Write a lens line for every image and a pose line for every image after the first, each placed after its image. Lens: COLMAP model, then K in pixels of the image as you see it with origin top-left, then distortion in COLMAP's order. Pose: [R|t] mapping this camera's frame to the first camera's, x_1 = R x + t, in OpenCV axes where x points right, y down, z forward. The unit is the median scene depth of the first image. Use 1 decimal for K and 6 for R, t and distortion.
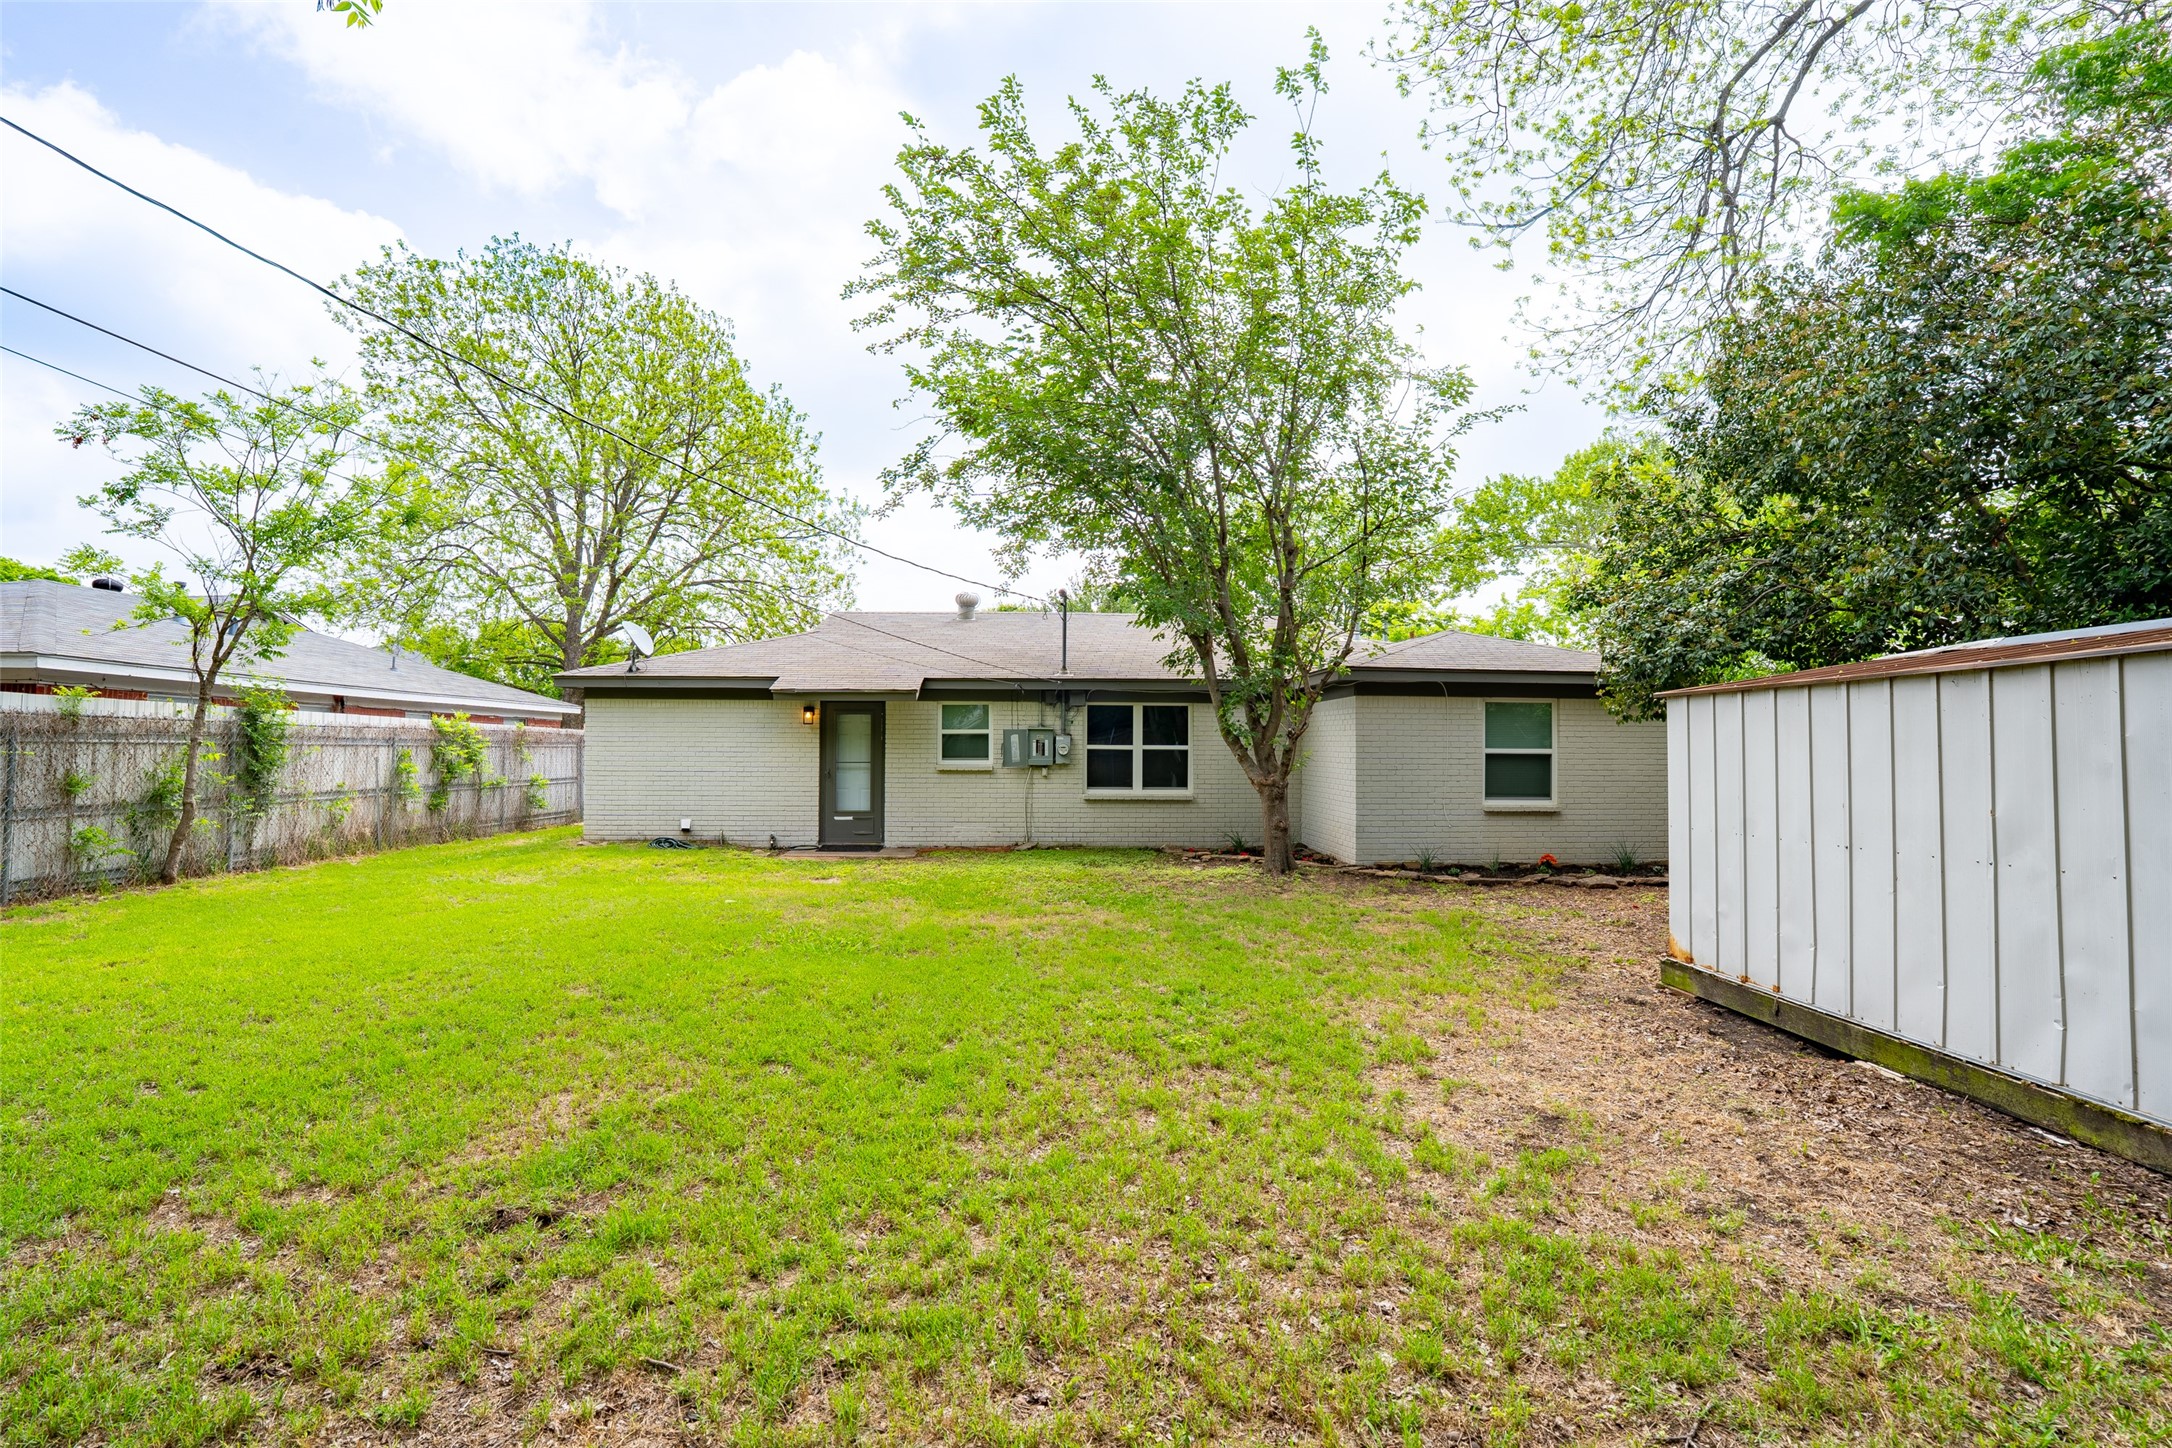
lens RADIAL K [[1015.5, 0, 1086.0], [0, 1015.5, 724.0], [0, 0, 1]] dist [-0.071414, 0.026686]
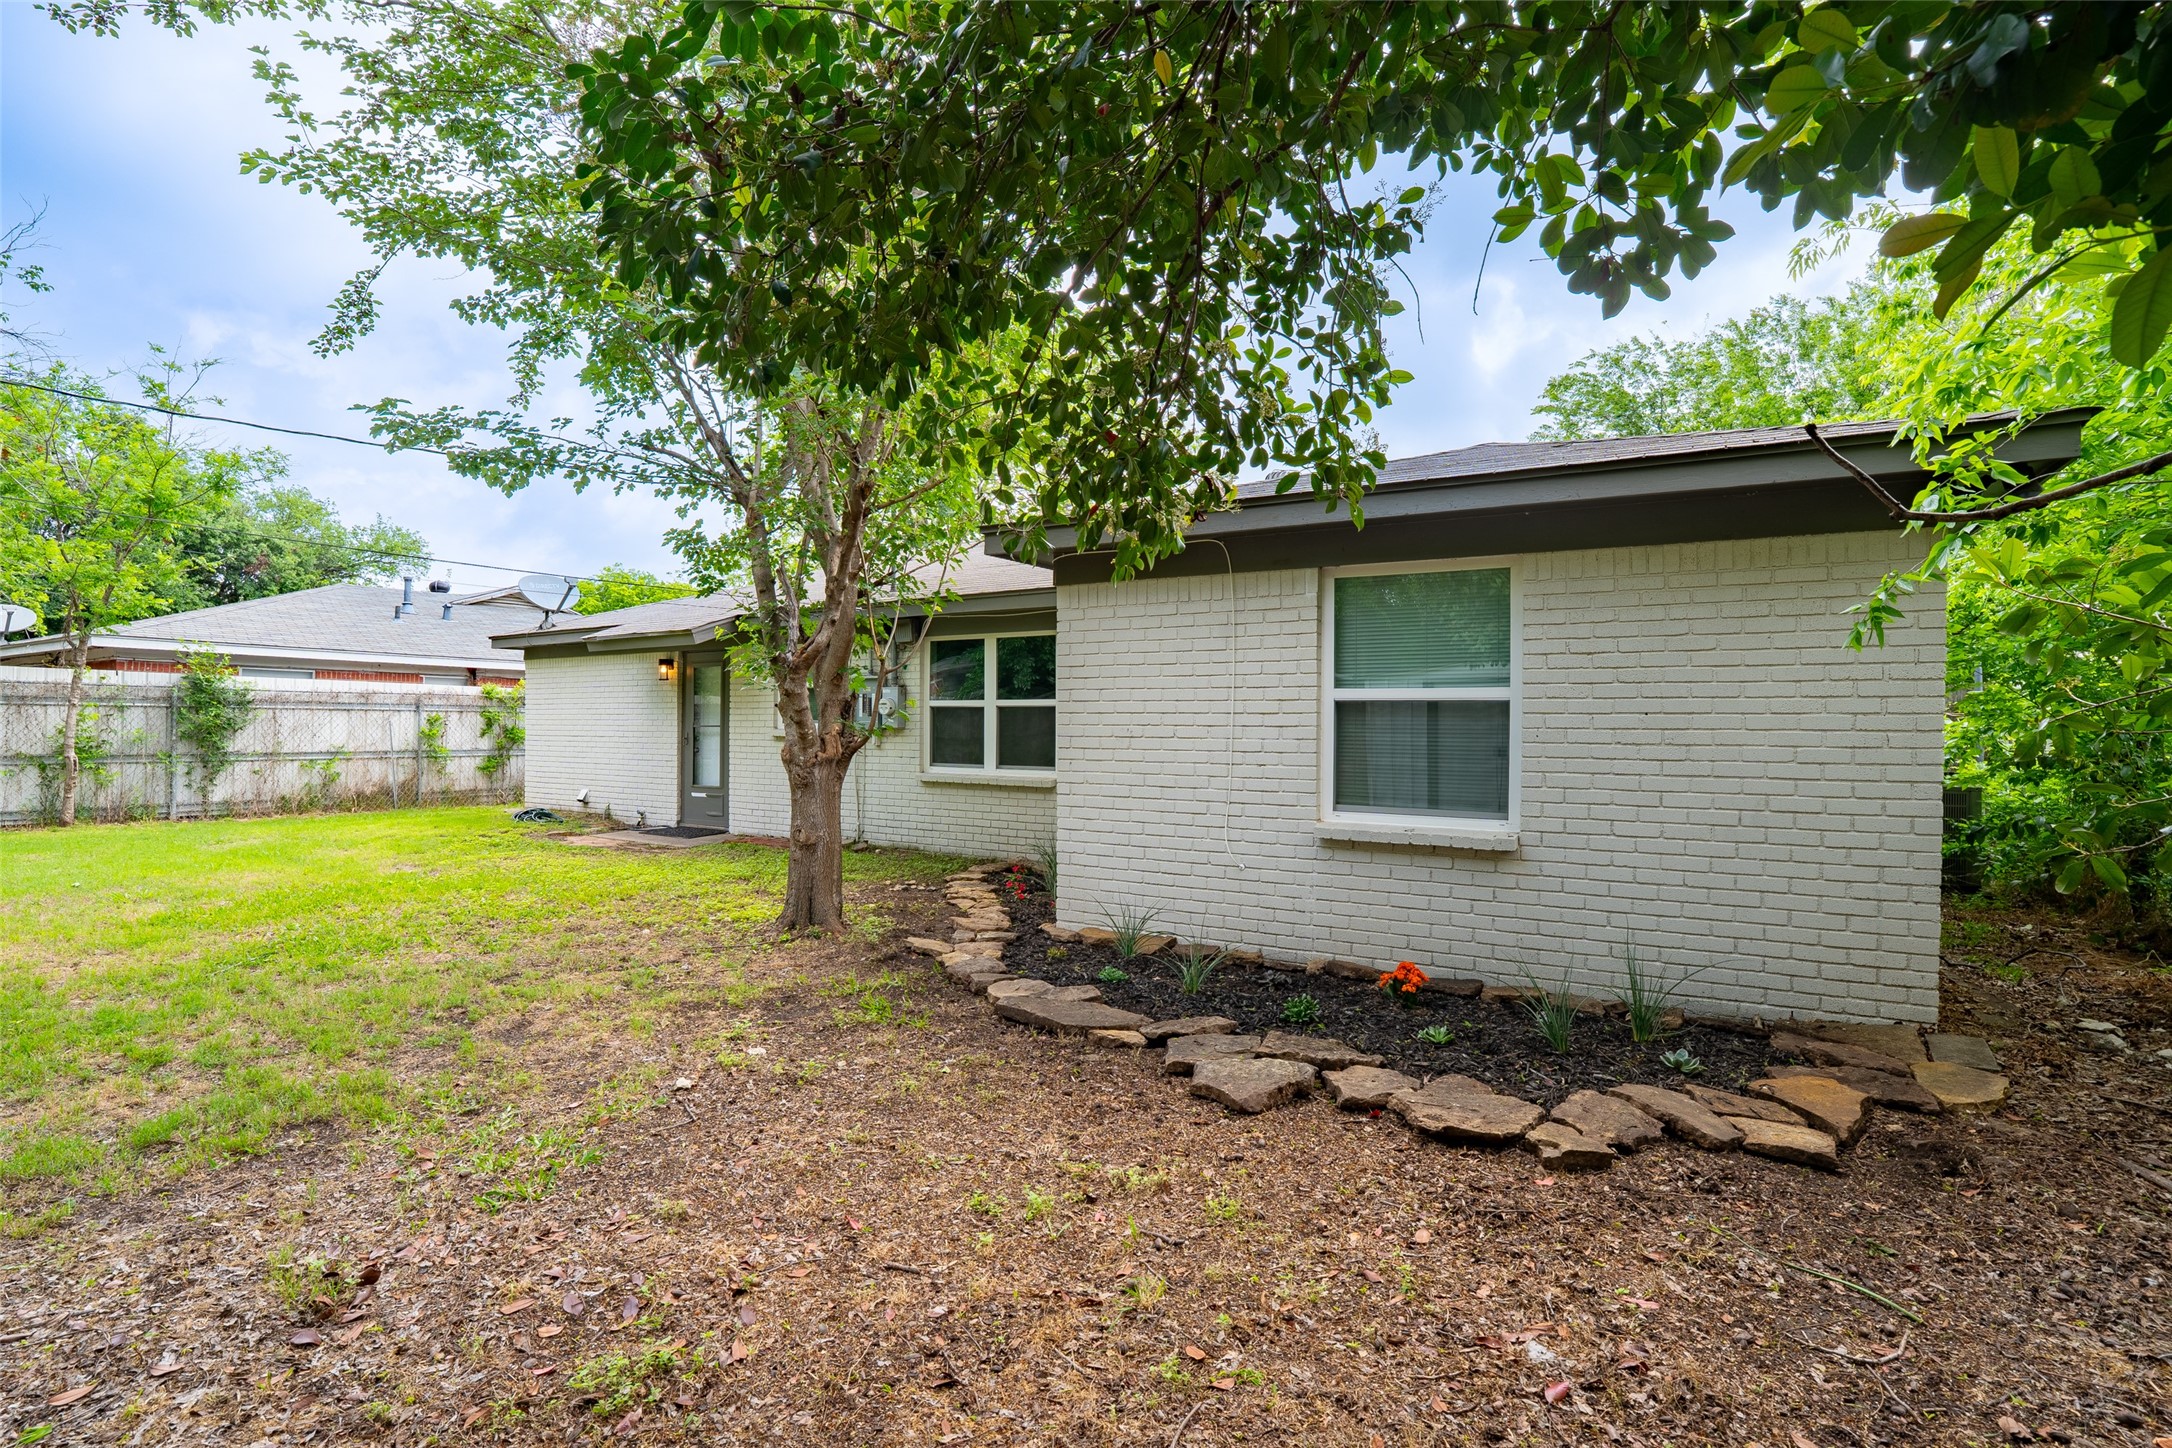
lens RADIAL K [[1015.5, 0, 1086.0], [0, 1015.5, 724.0], [0, 0, 1]] dist [-0.071414, 0.026686]
pose [[0.821400, -0.000938, -0.570353, 0.484785], [0.012432, 0.999791, 0.016259, 0.027138], [0.570218, -0.020445, 0.821239, 0.520717]]
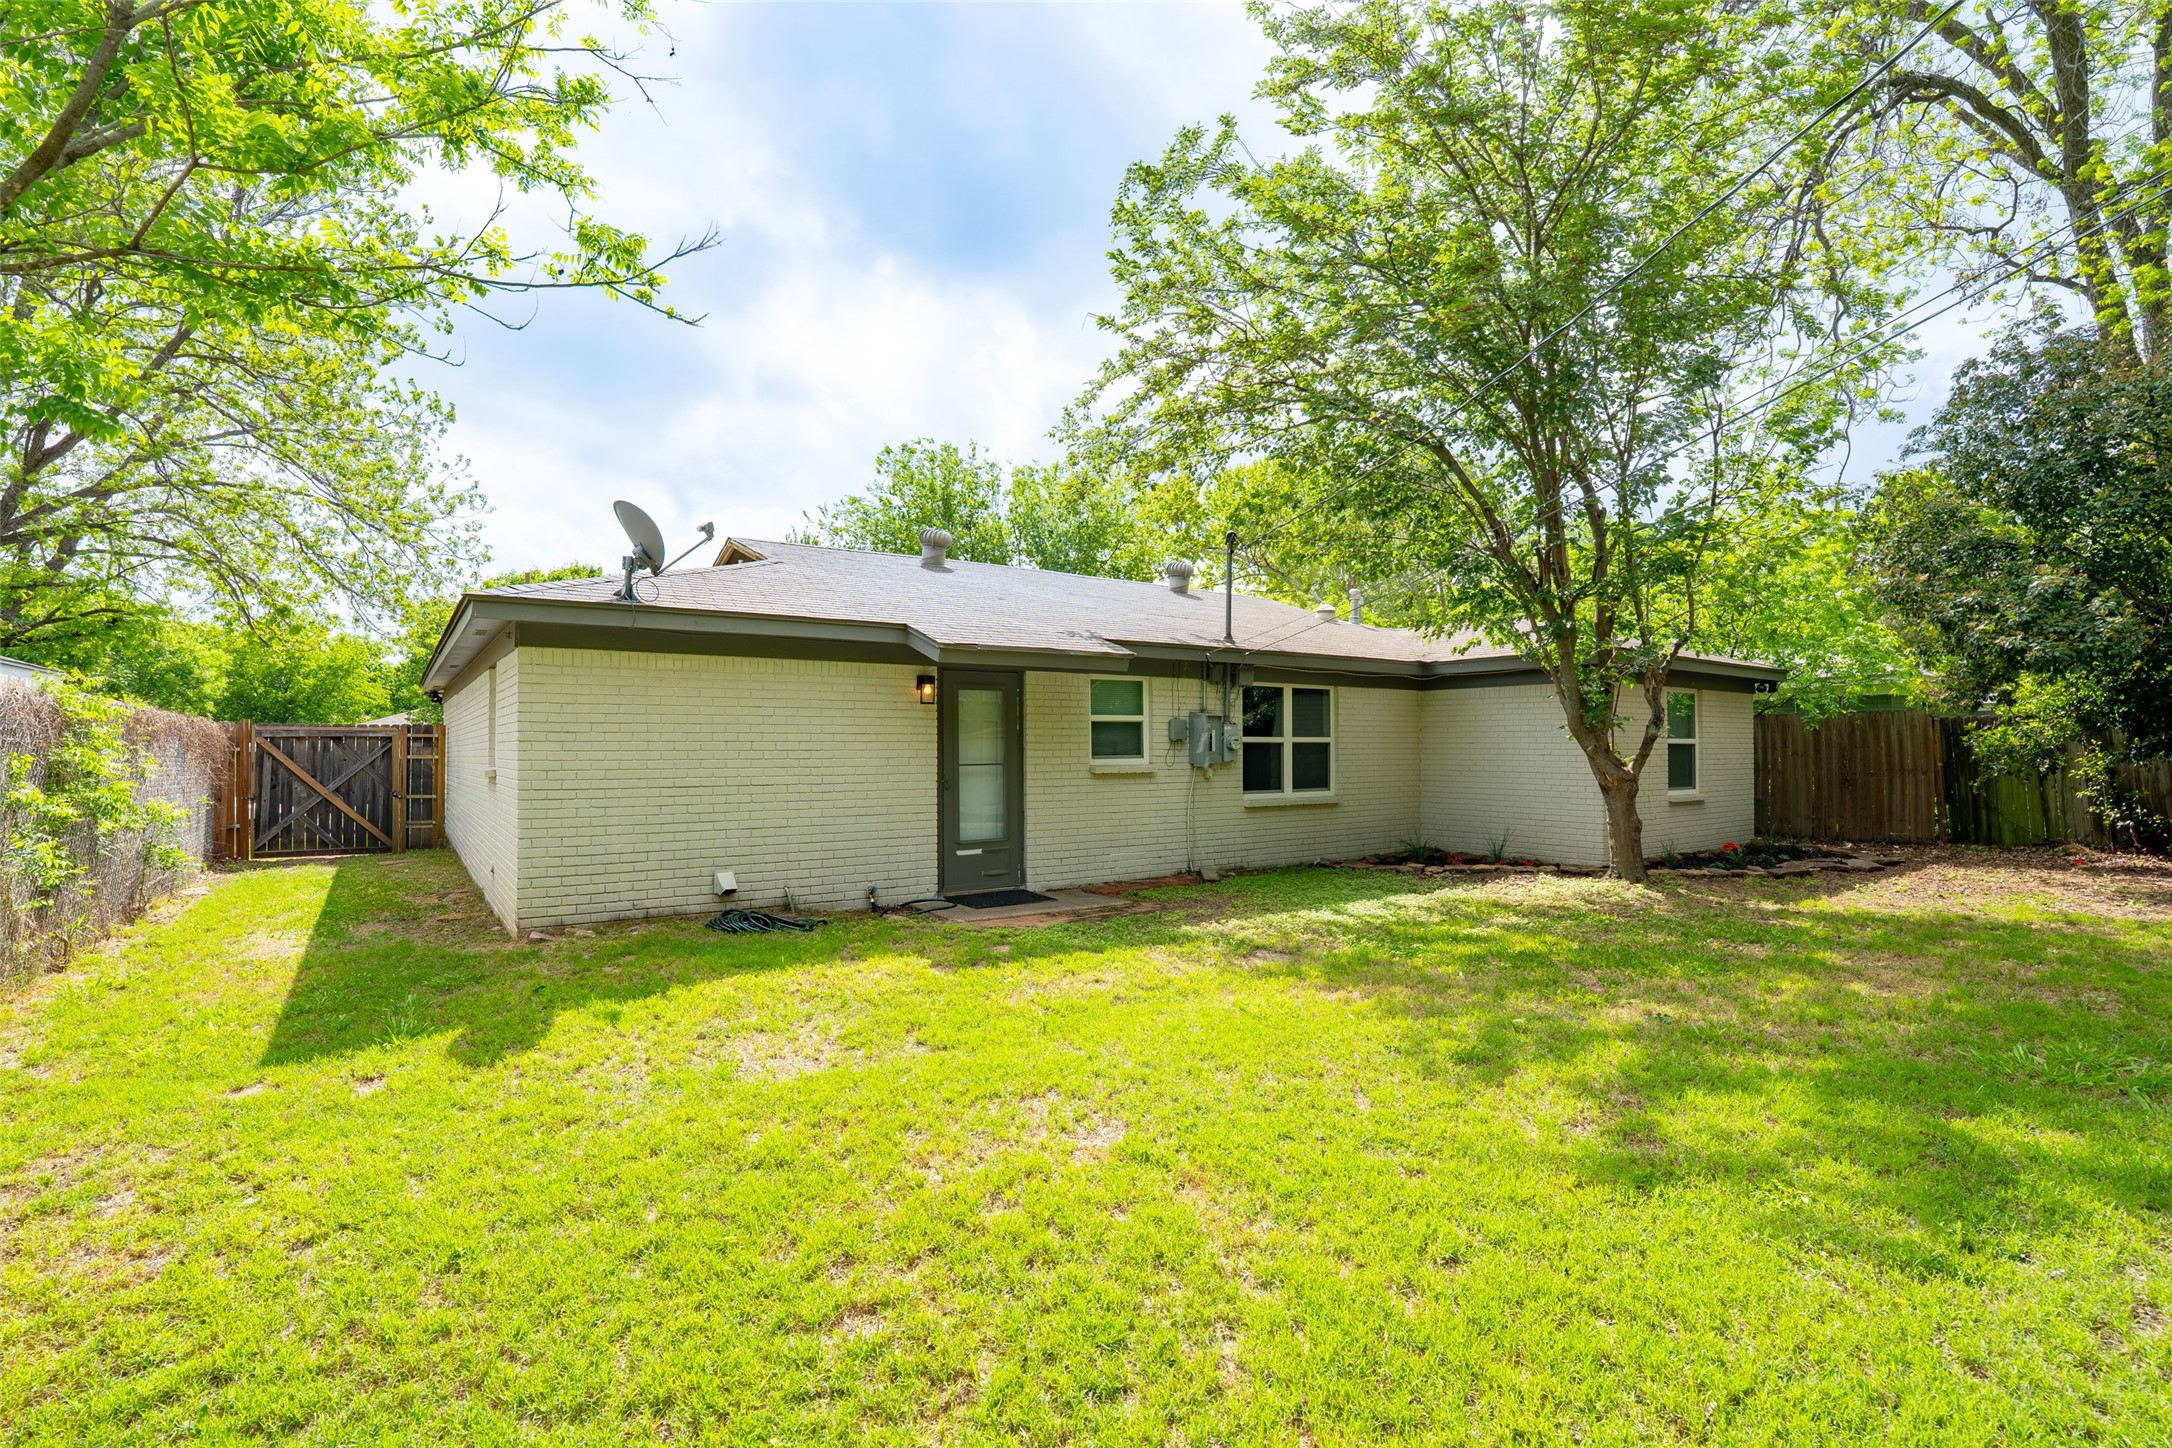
lens RADIAL K [[1015.5, 0, 1086.0], [0, 1015.5, 724.0], [0, 0, 1]] dist [-0.071414, 0.026686]
pose [[0.842795, 0.005907, 0.538202, -0.529619], [-0.007858, 0.999968, 0.001330, 0.010862], [-0.538177, -0.005350, 0.842815, 0.426071]]
